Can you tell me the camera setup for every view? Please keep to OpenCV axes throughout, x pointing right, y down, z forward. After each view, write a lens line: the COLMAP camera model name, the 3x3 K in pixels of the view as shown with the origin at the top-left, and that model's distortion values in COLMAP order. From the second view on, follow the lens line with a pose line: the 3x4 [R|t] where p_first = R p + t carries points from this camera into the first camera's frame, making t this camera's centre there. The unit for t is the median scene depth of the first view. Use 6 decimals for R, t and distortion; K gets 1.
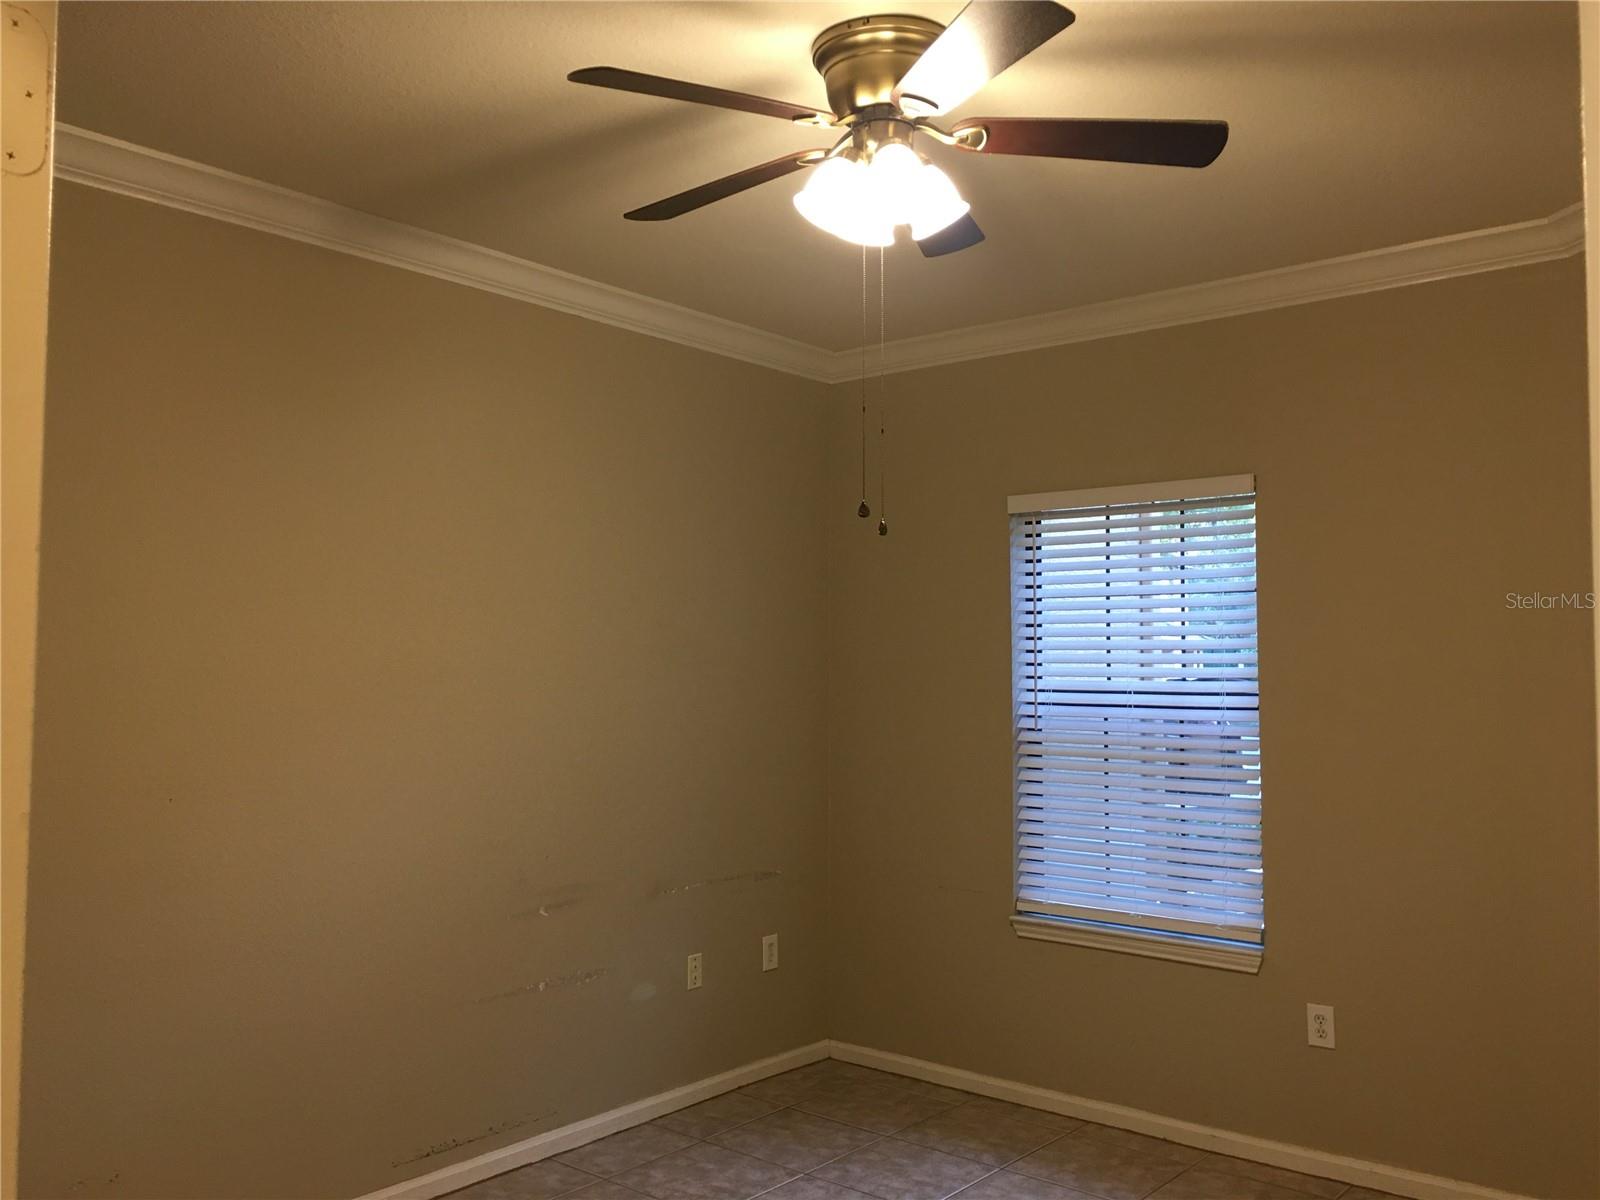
lens RADIAL K [[1360.4, 0, 802.3], [0, 1360.4, 606.6], [0, 0, 1]] dist [0.076018, -0.093307]
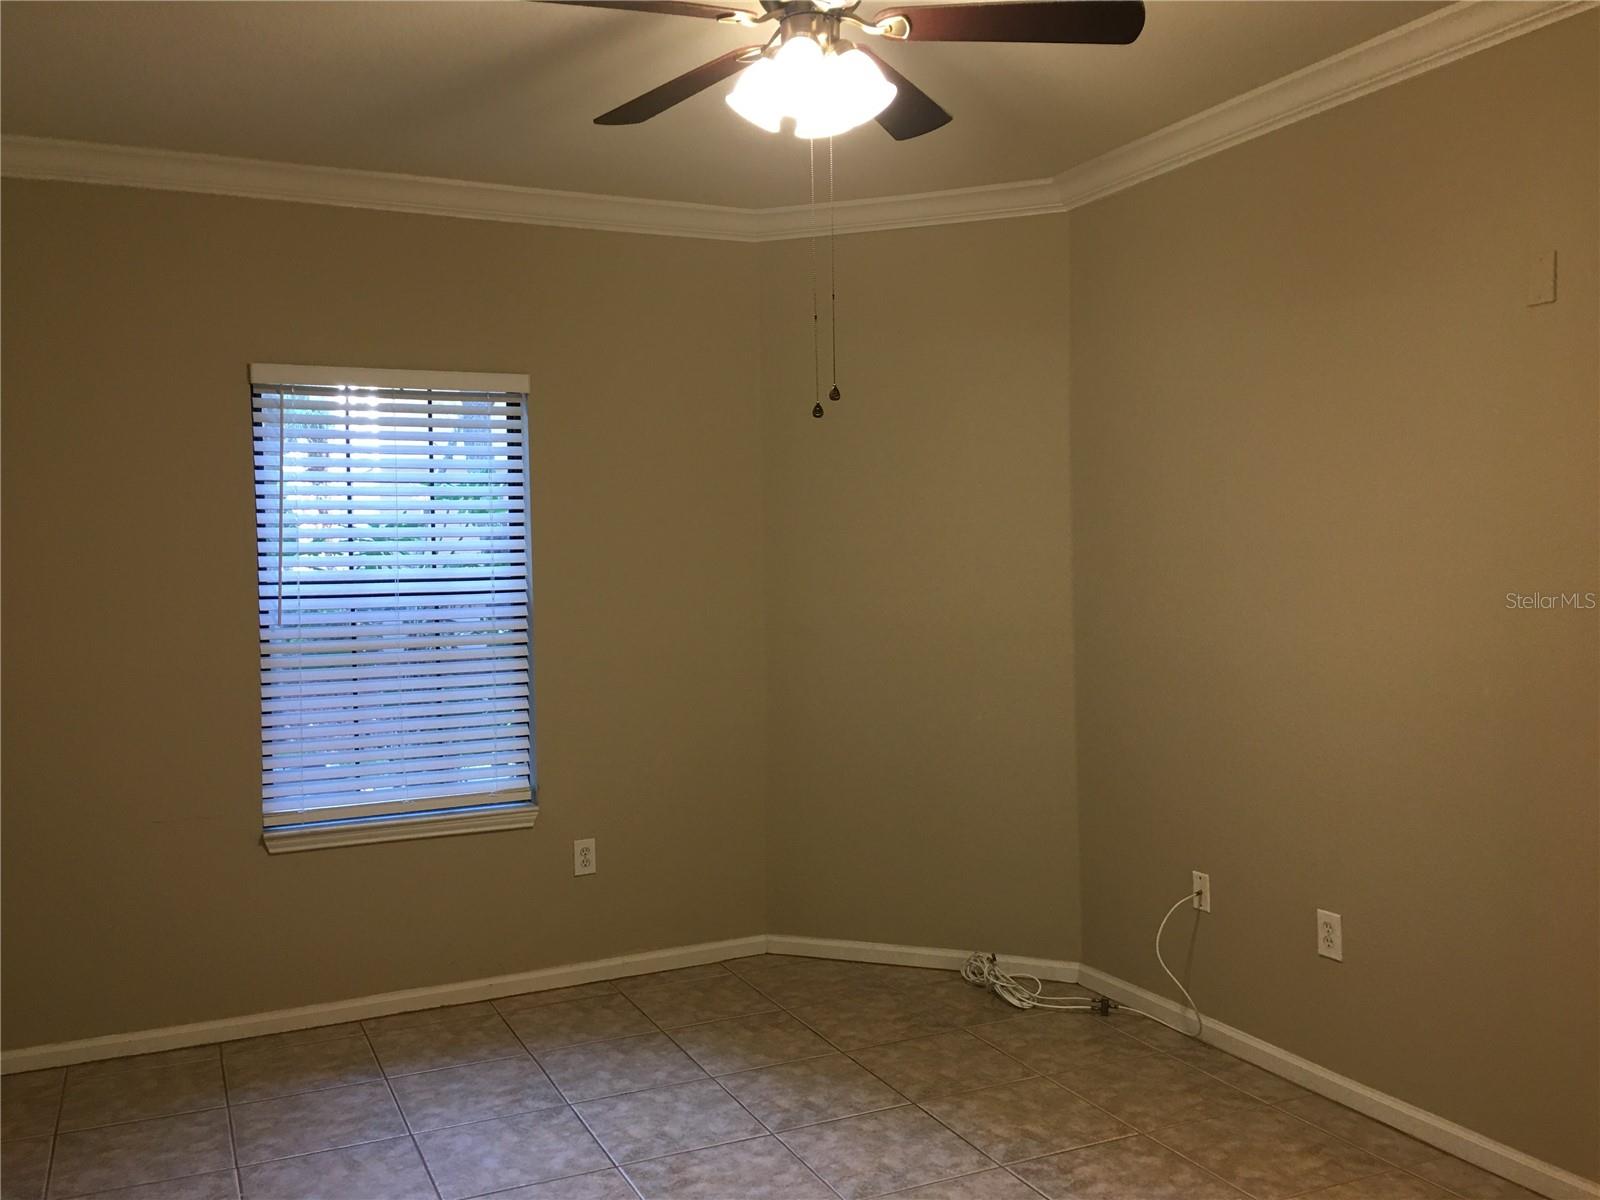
lens RADIAL K [[1360.4, 0, 801.1], [0, 1360.4, 593.4], [0, 0, 1]] dist [0.076018, -0.093307]
pose [[0.425832, -0.038679, 0.903975, -0.546096], [-0.022165, 0.998340, 0.053157, 0.013528], [-0.904531, -0.042672, 0.424268, 0.325324]]
